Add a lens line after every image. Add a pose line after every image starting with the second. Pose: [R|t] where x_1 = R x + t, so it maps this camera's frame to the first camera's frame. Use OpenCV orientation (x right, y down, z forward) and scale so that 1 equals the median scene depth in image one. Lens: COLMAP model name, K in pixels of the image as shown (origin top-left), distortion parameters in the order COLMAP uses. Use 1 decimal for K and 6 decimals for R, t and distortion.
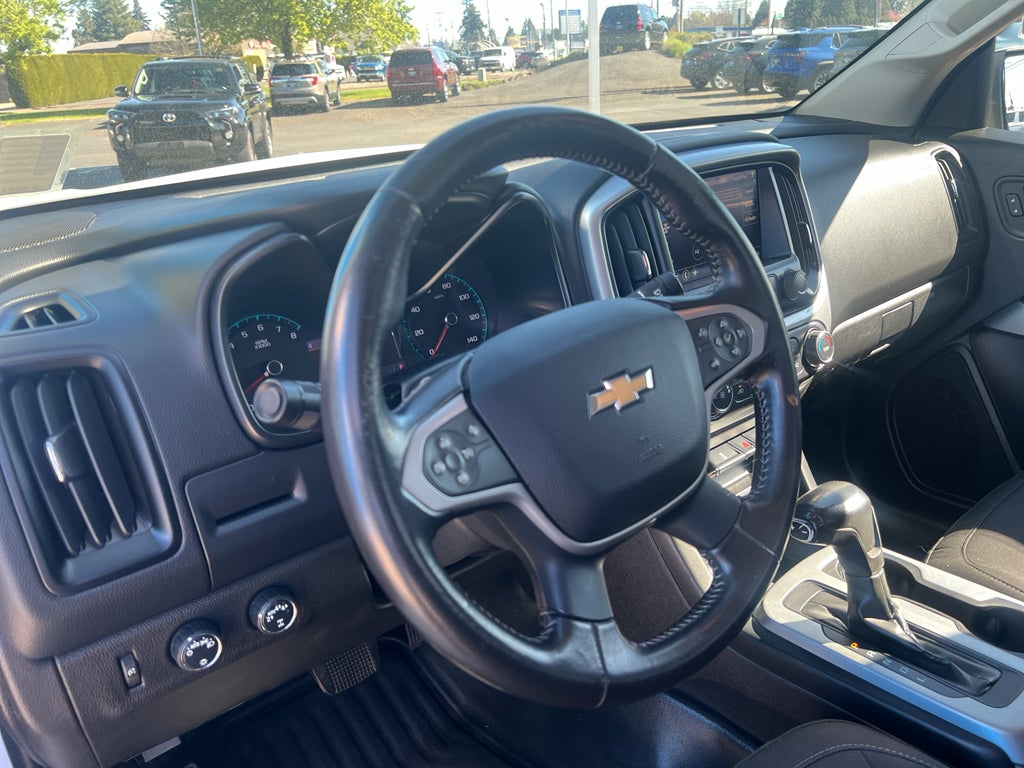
lens RADIAL K [[771.8, 0, 505.3], [0, 771.8, 385.3], [0, 0, 1]] dist [0.044850, -0.062305]
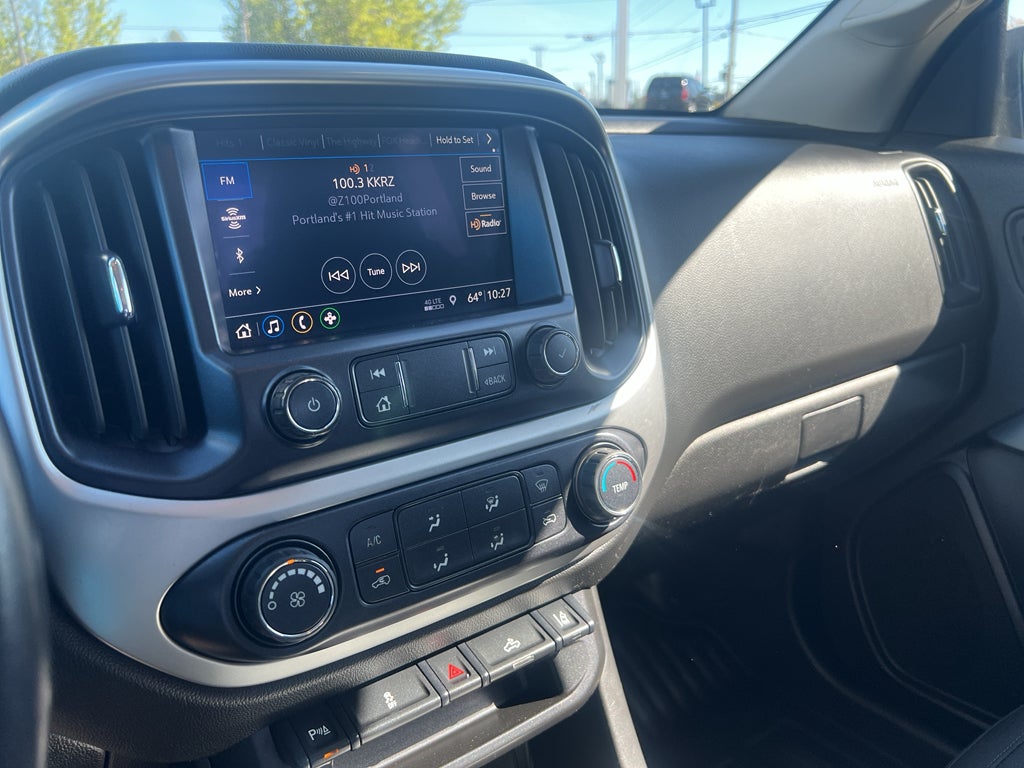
lens RADIAL K [[776.8, 0, 510.0], [0, 776.8, 389.8], [0, 0, 1]] dist [0.045175, -0.065926]
pose [[0.997596, 0.056505, -0.040112, 0.012899], [-0.059215, 0.995793, -0.069932, -0.002515], [0.035992, 0.072139, 0.996745, 0.017826]]
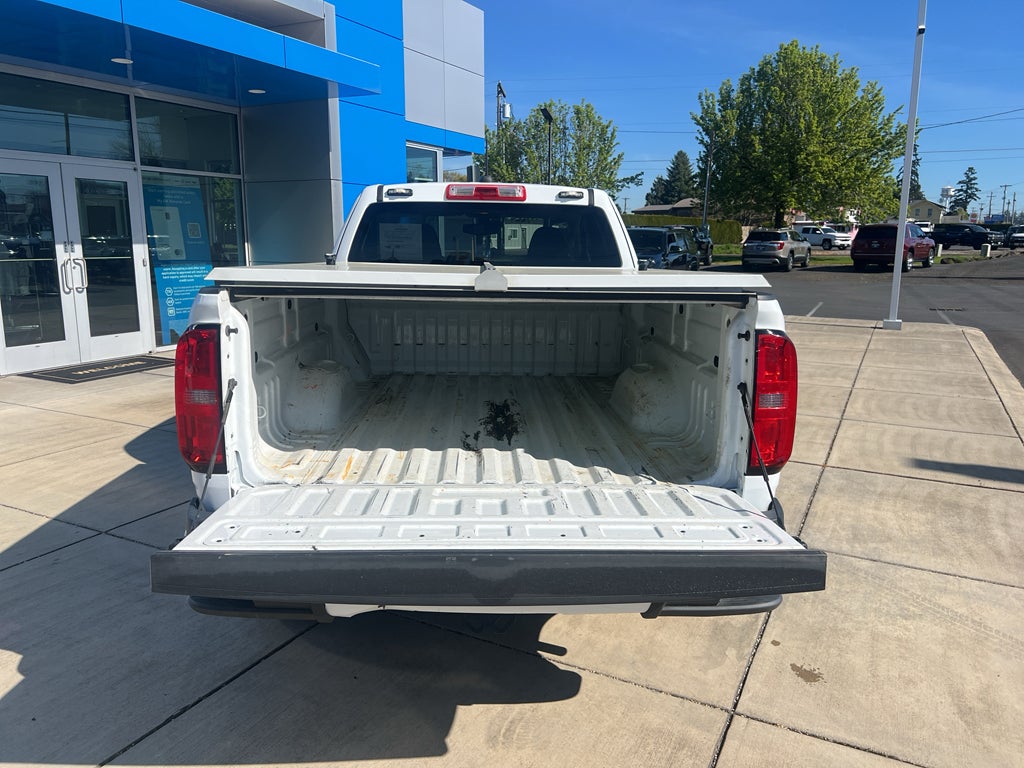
lens RADIAL K [[774.5, 0, 507.3], [0, 774.5, 371.3], [0, 0, 1]] dist [0.048659, -0.062328]
pose [[0.794178, 0.158882, -0.586548, 0.151144], [-0.275736, 0.954350, -0.114832, 0.042606], [0.541527, 0.252929, 0.801733, -0.132789]]
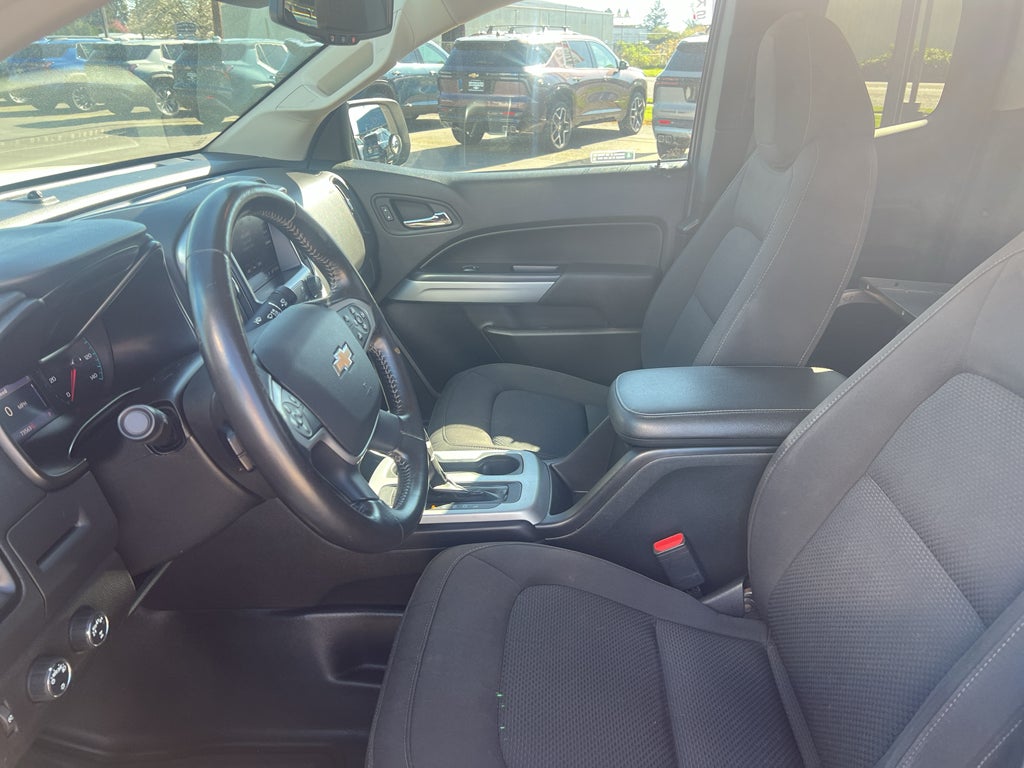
lens RADIAL K [[792.0, 0, 497.8], [0, 792.0, 386.3], [0, 0, 1]] dist [-0.082689, 0.105374]
pose [[0.667257, -0.238491, 0.705613, -0.015272], [0.248434, 0.964363, 0.091017, -0.000143], [-0.702174, 0.114567, 0.702727, -0.006364]]
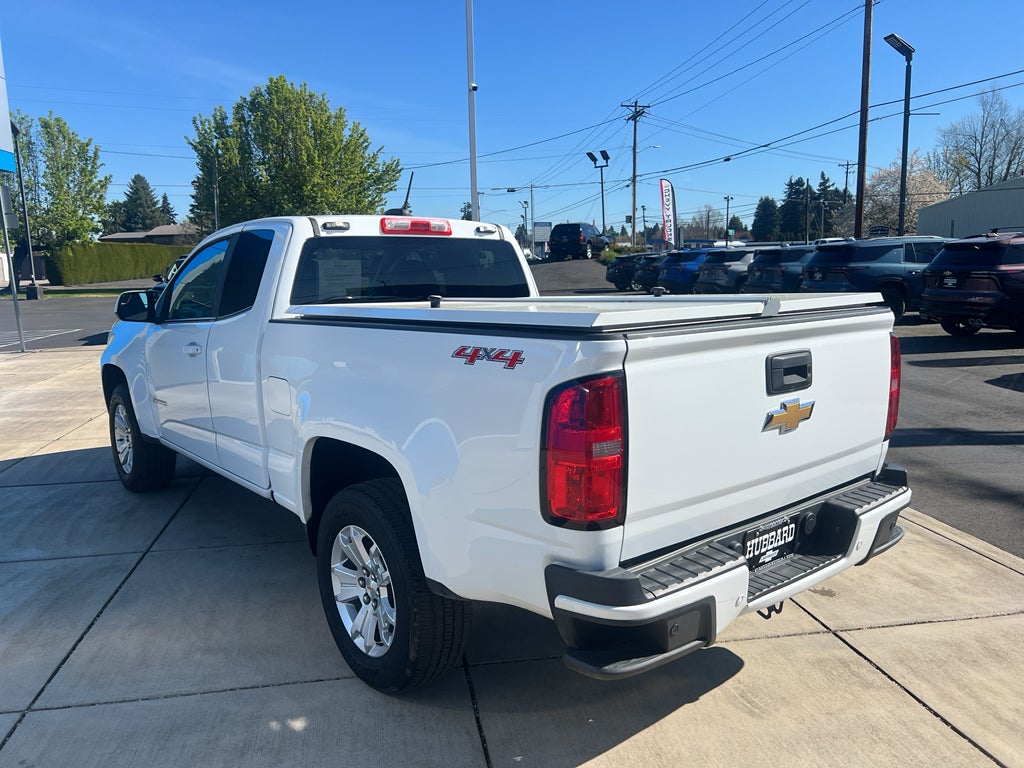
lens RADIAL K [[771.8, 0, 505.3], [0, 771.8, 385.3], [0, 0, 1]] dist [0.044850, -0.062305]
pose [[0.999425, 0.032908, 0.008168, 0.063106], [-0.030117, 0.972254, -0.231981, 0.057158], [-0.015575, 0.231602, 0.972686, -0.160994]]
